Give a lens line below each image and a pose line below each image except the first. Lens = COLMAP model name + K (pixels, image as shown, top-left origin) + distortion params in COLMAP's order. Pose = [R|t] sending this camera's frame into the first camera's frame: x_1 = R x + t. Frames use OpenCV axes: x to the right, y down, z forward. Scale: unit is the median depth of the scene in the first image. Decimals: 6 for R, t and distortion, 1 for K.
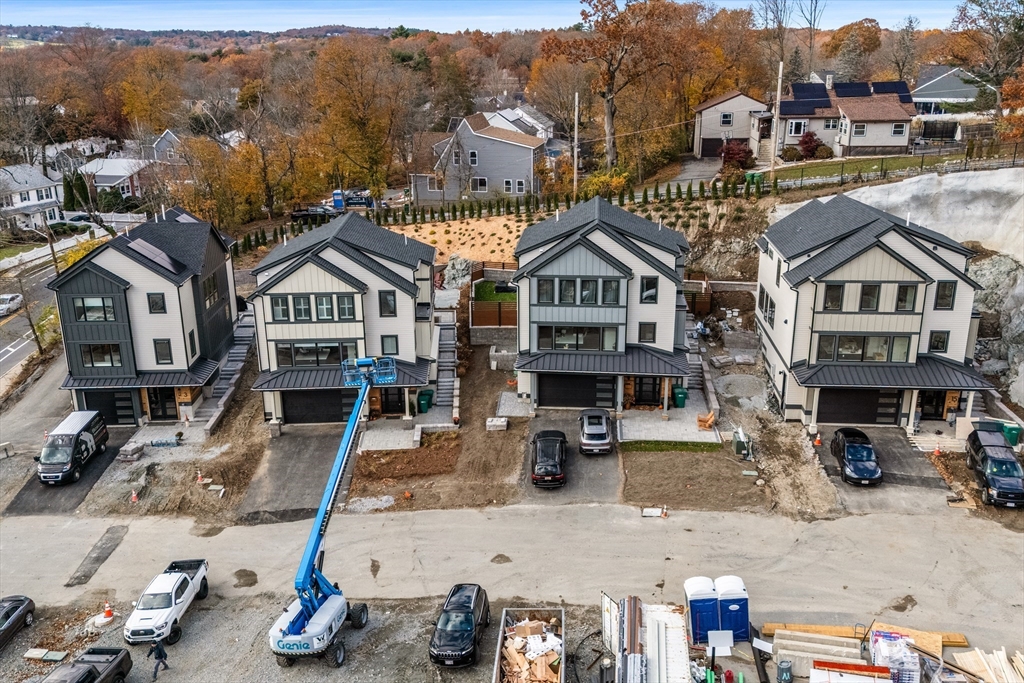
lens RADIAL K [[885.4, 0, 528.9], [0, 885.4, 345.8], [0, 0, 1]] dist [0.095737, -0.115926]
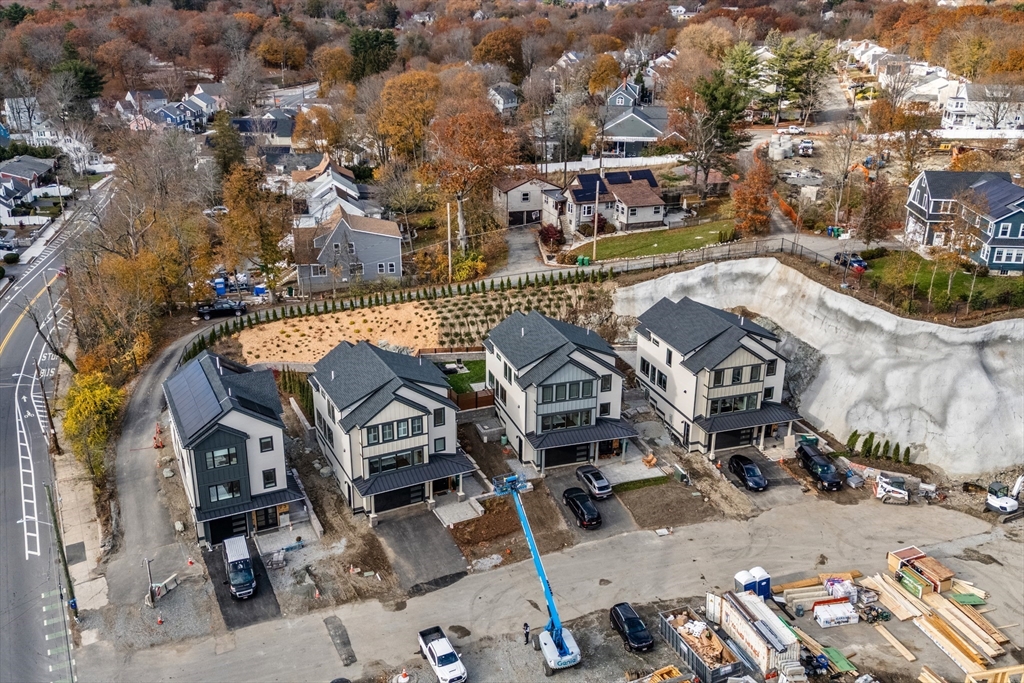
lens RADIAL K [[856.2, 0, 512.0], [0, 856.2, 341.5], [0, 0, 1]] dist [0.171022, -0.384519]
pose [[0.920752, -0.127594, 0.368694, -0.547471], [0.108953, 0.991505, 0.071039, -0.254395], [-0.374626, -0.025239, 0.926832, -0.317149]]
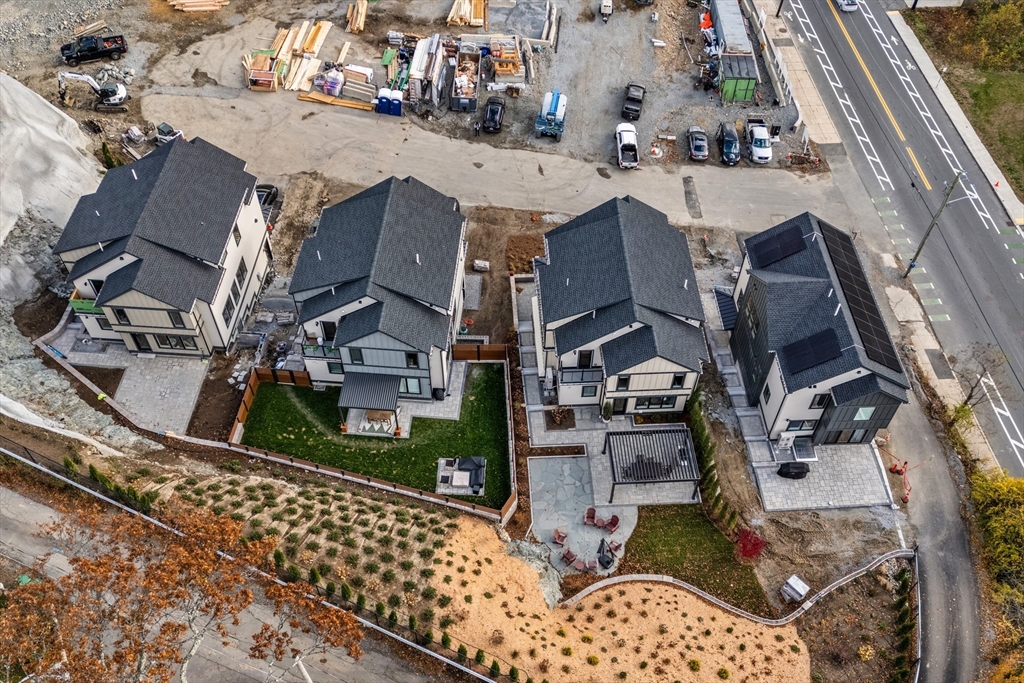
lens RADIAL K [[922.0, 0, 511.5], [0, 922.0, 370.7], [0, 0, 1]] dist [0.105446, -0.151700]
pose [[-0.999960, -0.008980, -0.000412, -0.082614], [-0.003248, 0.318097, 0.948052, -1.204796], [-0.008382, 0.948015, -0.318114, 1.584550]]
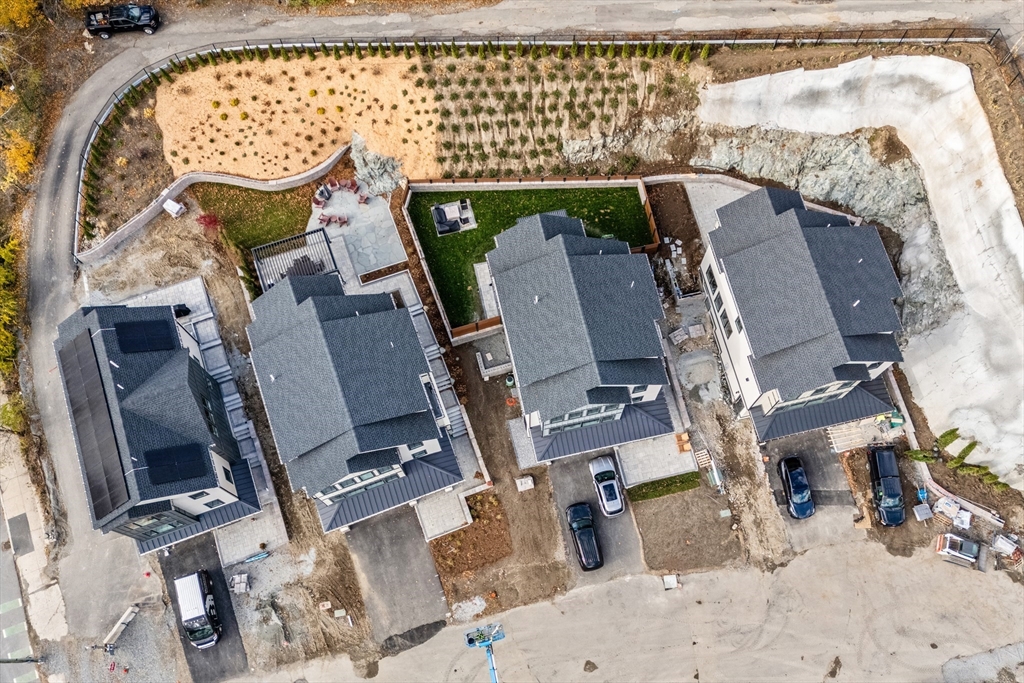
lens RADIAL K [[881.2, 0, 542.2], [0, 881.2, 326.9], [0, 0, 1]] dist [0.101675, -0.145582]
pose [[0.952650, -0.273348, 0.133185, -0.116227], [0.068850, 0.620550, 0.781138, -1.000763], [-0.296171, -0.734982, 0.609987, 0.387945]]
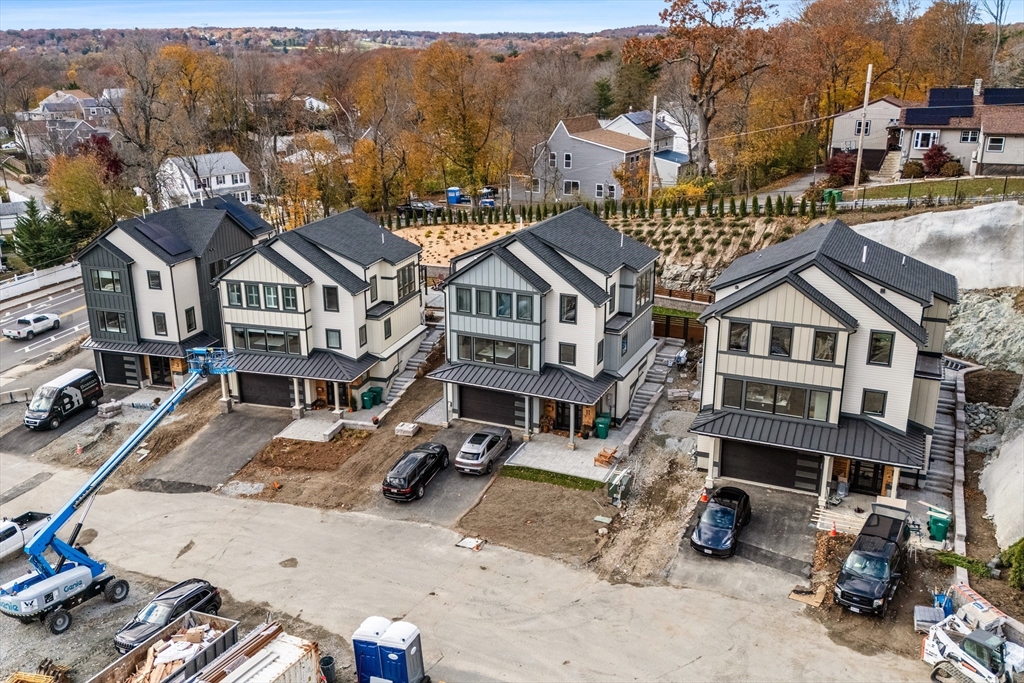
lens RADIAL K [[879.7, 0, 512.0], [0, 879.7, 341.5], [0, 0, 1]] dist [0.086286, -0.079102]
pose [[0.942623, 0.104366, -0.317127, 0.370299], [-0.104753, 0.994371, 0.015878, -0.036619], [0.316999, 0.018253, 0.948250, 0.098687]]
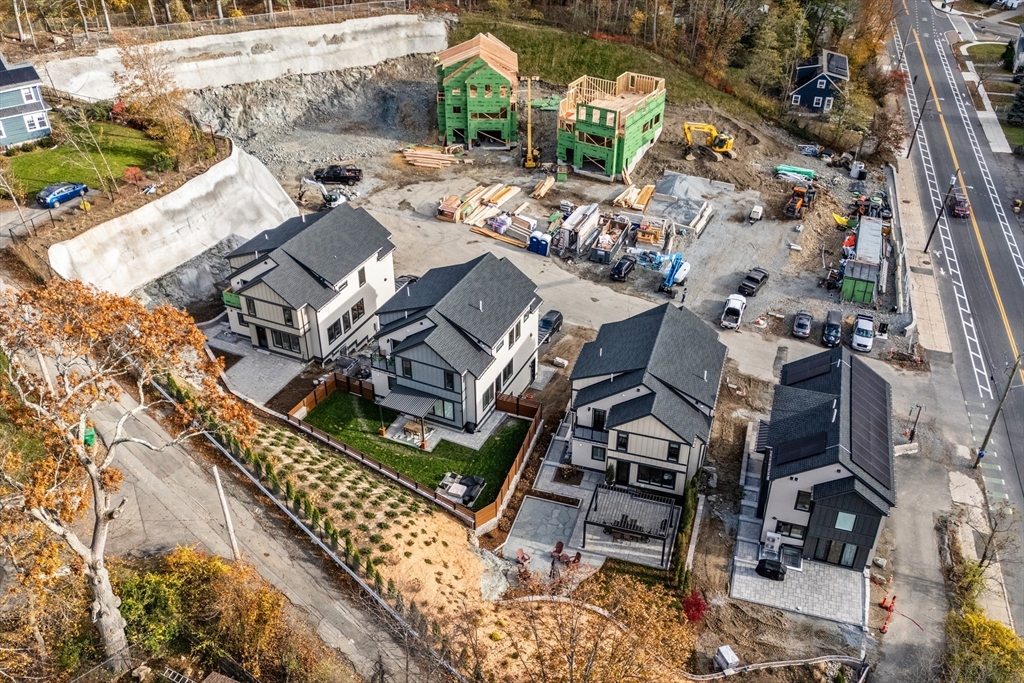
lens RADIAL K [[922.0, 0, 511.5], [0, 922.0, 370.7], [0, 0, 1]] dist [0.105446, -0.151700]
pose [[-0.934035, -0.209326, 0.289415, -0.419442], [0.110077, 0.602141, 0.790765, -1.170723], [-0.339796, 0.770460, -0.539379, 1.877667]]
